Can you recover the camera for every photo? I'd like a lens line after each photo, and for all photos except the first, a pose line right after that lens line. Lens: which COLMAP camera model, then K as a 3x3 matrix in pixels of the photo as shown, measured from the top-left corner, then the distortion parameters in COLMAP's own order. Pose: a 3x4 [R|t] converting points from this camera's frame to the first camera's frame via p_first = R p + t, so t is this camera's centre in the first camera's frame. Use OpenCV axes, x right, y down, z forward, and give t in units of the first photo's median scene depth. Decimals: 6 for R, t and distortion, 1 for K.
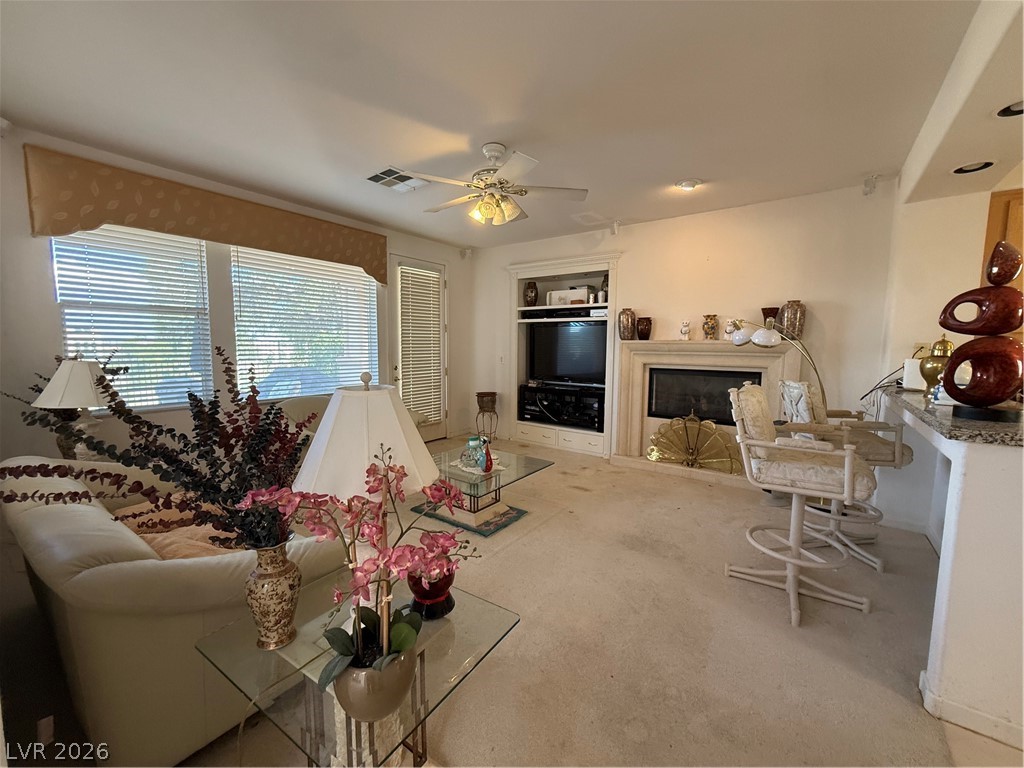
lens RADIAL K [[408.4, 0, 516.1], [0, 408.4, 383.9], [0, 0, 1]] dist [-0.002041, -0.000240]
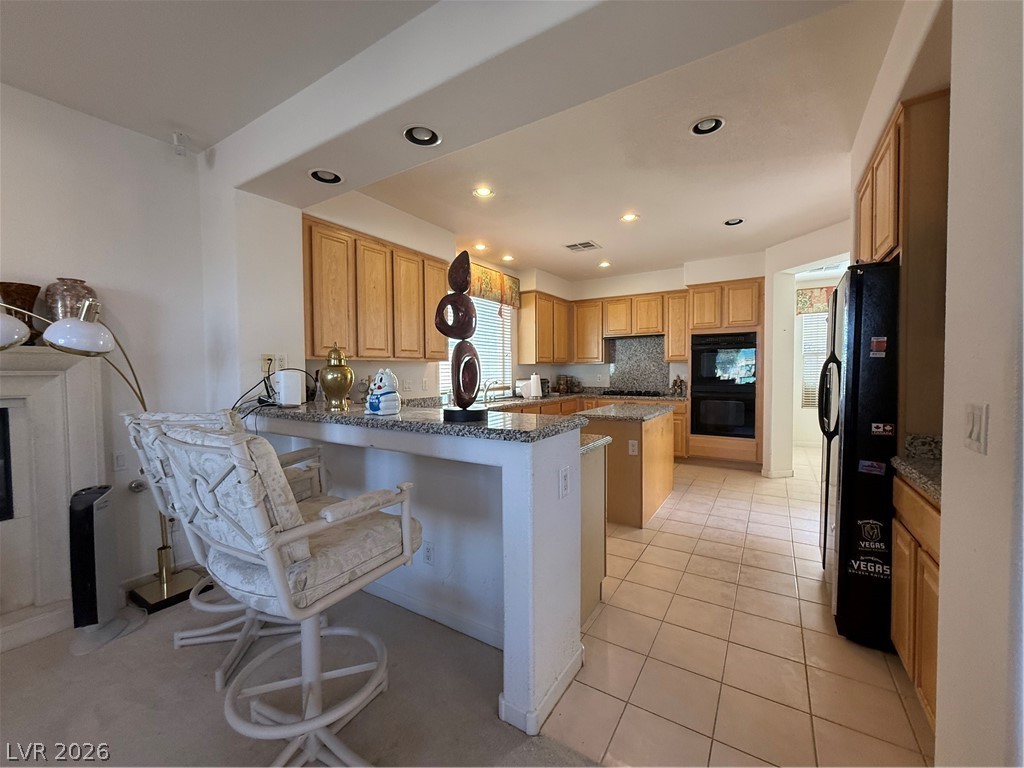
lens RADIAL K [[408.4, 0, 516.1], [0, 408.4, 383.9], [0, 0, 1]] dist [-0.002041, -0.000240]
pose [[-0.079337, -0.044837, 0.995839, 0.056895], [0.098199, 0.993777, 0.052568, -0.029598], [-0.991999, 0.101961, -0.074440, 0.559493]]
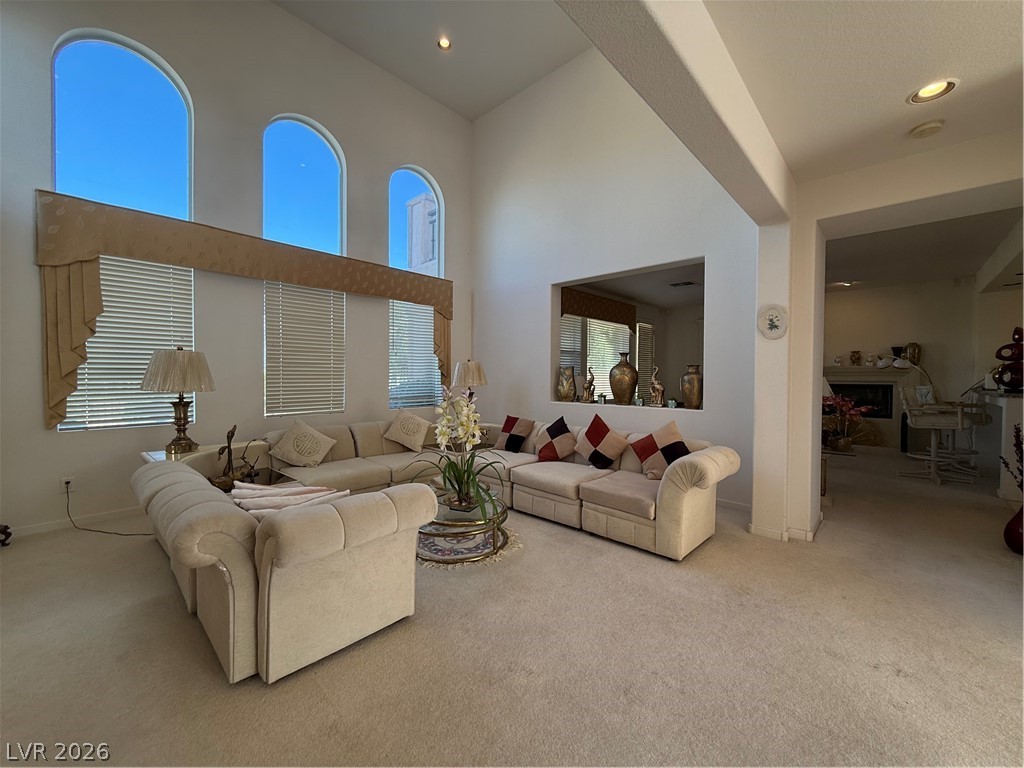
lens RADIAL K [[408.4, 0, 516.1], [0, 408.4, 383.9], [0, 0, 1]] dist [-0.002041, -0.000240]
pose [[0.993702, -0.003769, -0.111990, -1.037685], [-0.004753, 0.997117, -0.075733, 0.142029], [0.111953, 0.075788, 0.990819, -1.156148]]
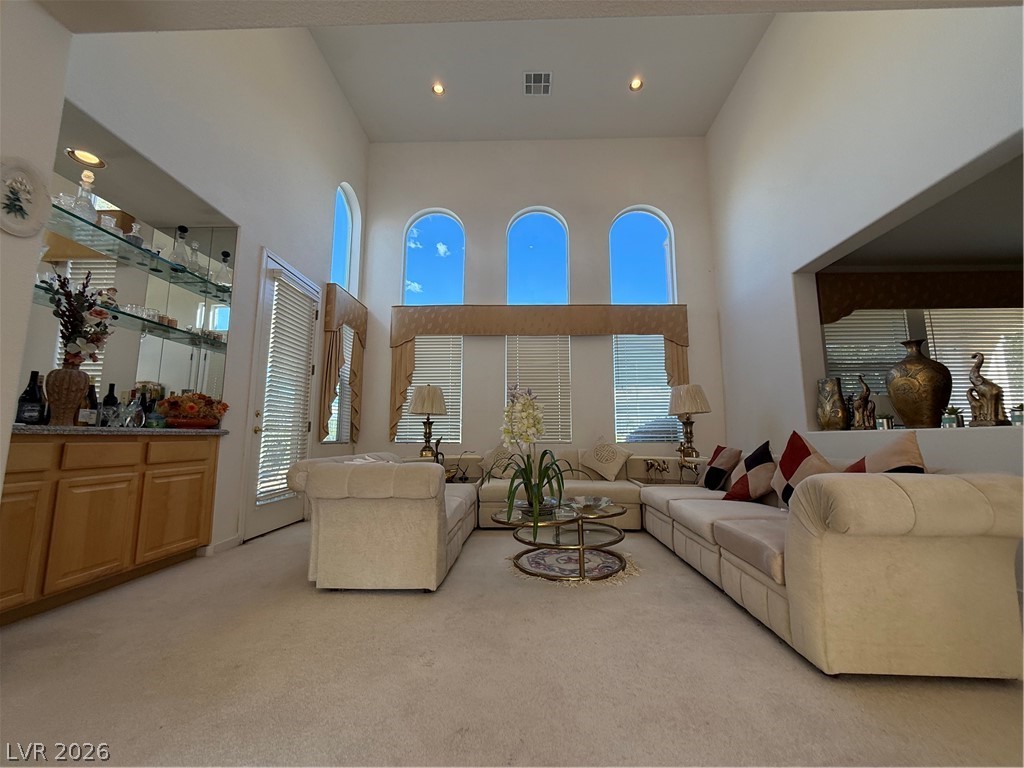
lens RADIAL K [[408.4, 0, 516.1], [0, 408.4, 383.9], [0, 0, 1]] dist [-0.002041, -0.000240]
pose [[0.564478, -0.122167, -0.816357, -0.535329], [-0.072516, 0.977824, -0.196472, 0.254690], [0.822257, 0.170103, 0.543101, -0.790188]]
